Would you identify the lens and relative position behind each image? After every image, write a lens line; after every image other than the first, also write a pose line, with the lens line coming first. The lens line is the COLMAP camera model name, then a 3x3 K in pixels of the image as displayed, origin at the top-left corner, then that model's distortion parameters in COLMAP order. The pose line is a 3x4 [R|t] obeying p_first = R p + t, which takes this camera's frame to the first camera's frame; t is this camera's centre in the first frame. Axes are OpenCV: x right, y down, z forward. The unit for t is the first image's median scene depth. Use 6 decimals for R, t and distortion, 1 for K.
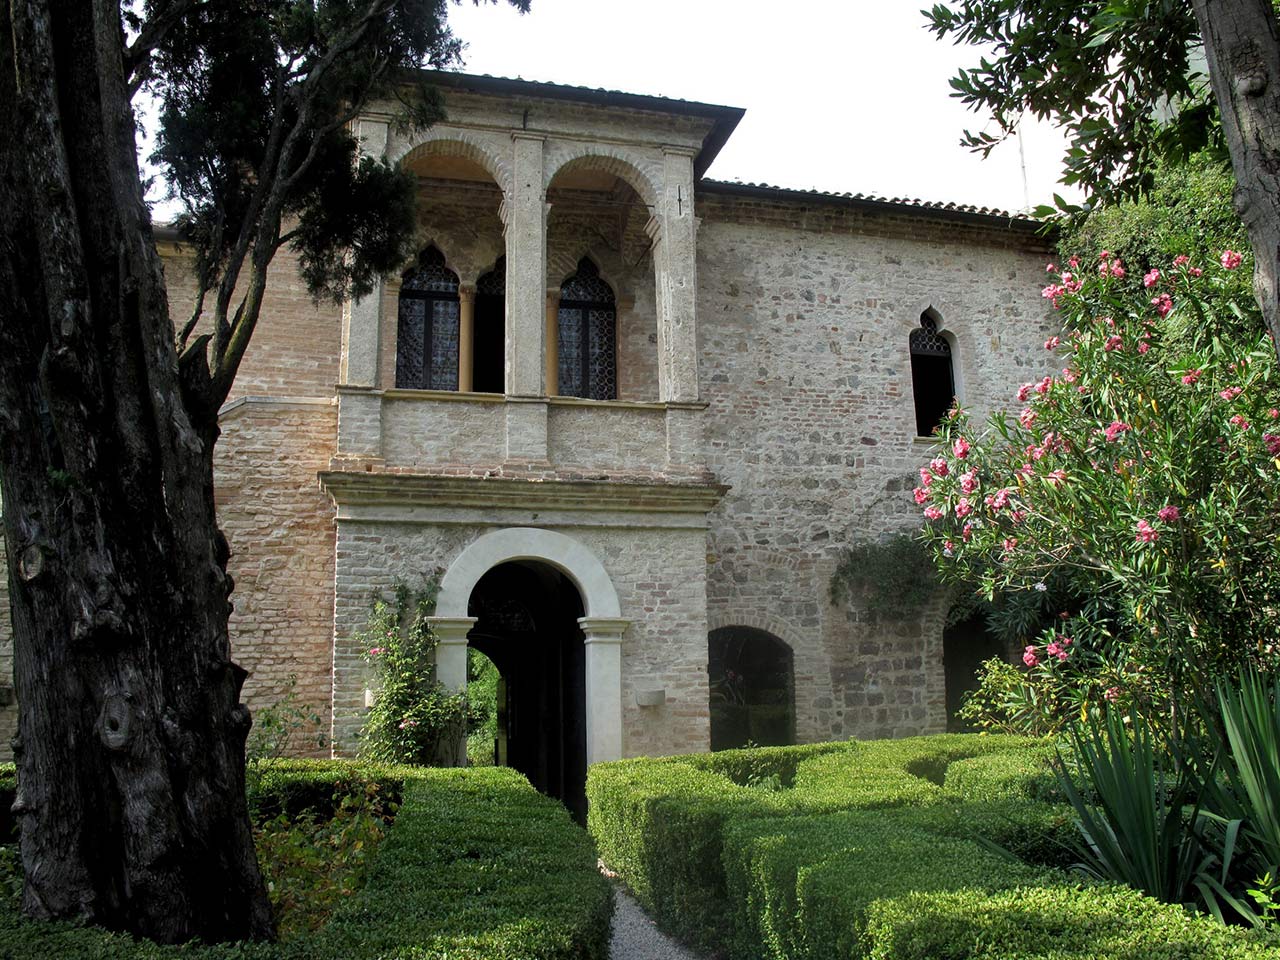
lens RADIAL K [[962.3, 0, 640.0], [0, 962.3, 480.0], [0, 0, 1]] dist [-0.158278, 0.001357]
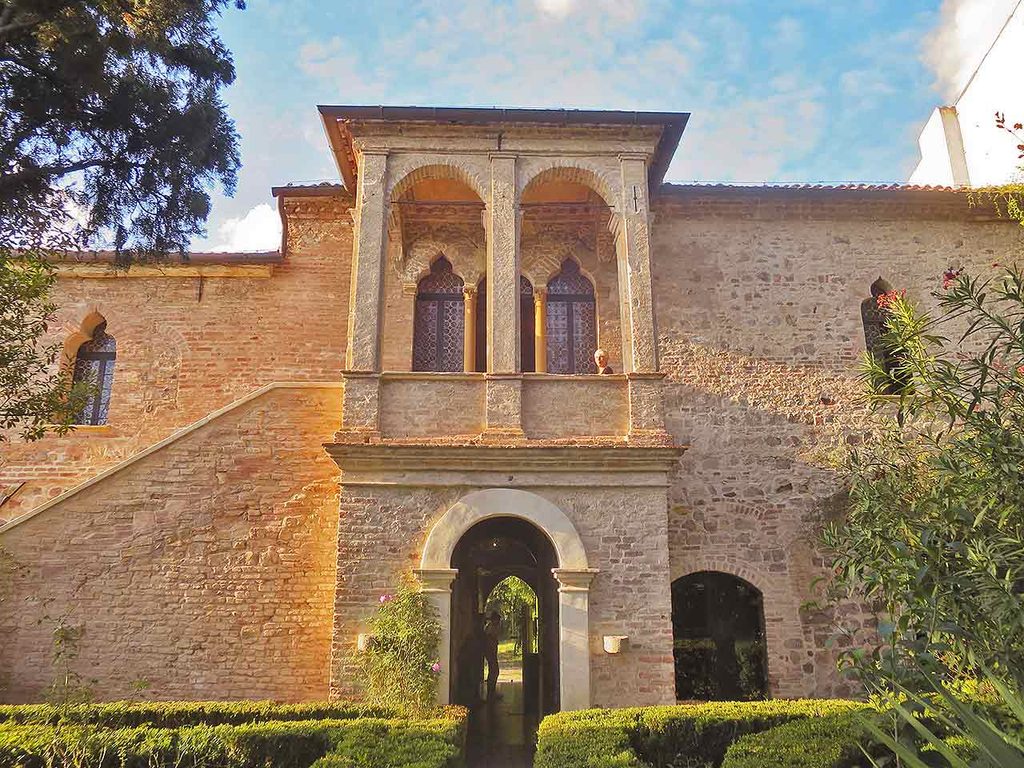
lens RADIAL K [[709.1, 0, 512.0], [0, 709.1, 384.0], [0, 0, 1]] dist [-0.070002, -0.003123]
pose [[0.976212, -0.043970, -0.212313, 0.067984], [0.026711, 0.996151, -0.083485, -0.003065], [0.215166, 0.075828, 0.973629, 0.153165]]
